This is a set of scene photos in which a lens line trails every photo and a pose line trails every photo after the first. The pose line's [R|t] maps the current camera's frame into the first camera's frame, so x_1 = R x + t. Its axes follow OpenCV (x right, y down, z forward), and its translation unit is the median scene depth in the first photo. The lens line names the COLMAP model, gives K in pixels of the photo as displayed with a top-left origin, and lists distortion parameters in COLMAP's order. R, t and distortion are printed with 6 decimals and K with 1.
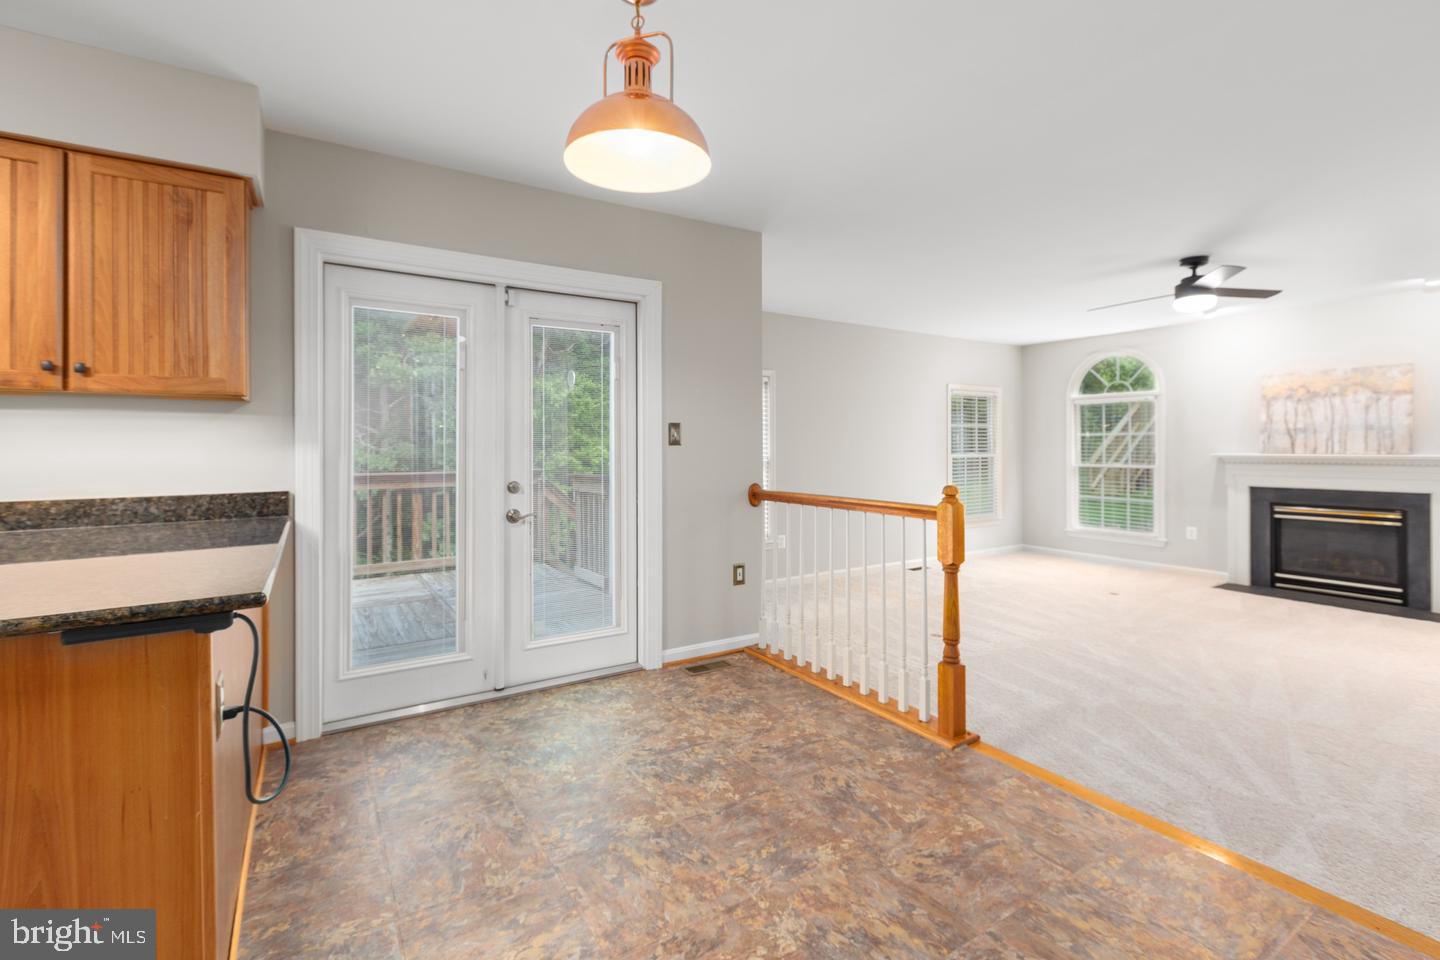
lens RADIAL K [[653.0, 0, 719.2], [0, 653.0, 444.7], [0, 0, 1]] dist [-0.000772, 0.000170]
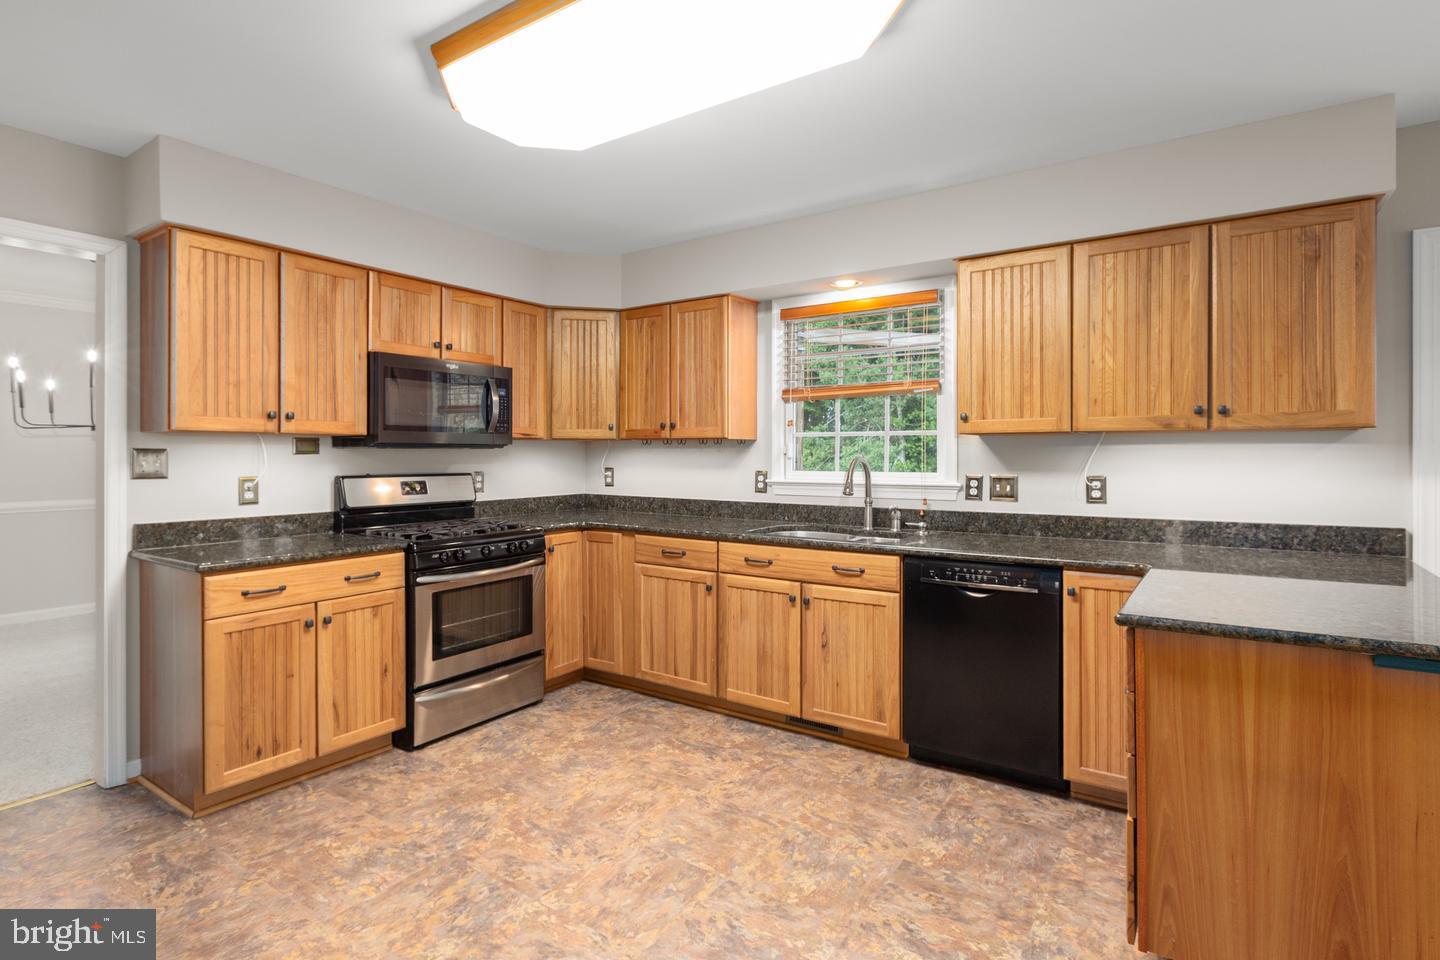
lens RADIAL K [[726.1, 0, 682.6], [0, 726.1, 455.7], [0, 0, 1]] dist [-0.002651, 0.000253]
pose [[0.391889, 0.009455, -0.919964, -0.161025], [-0.000492, 0.999949, 0.010067, -0.045491], [0.920012, -0.003492, 0.391874, -0.354506]]
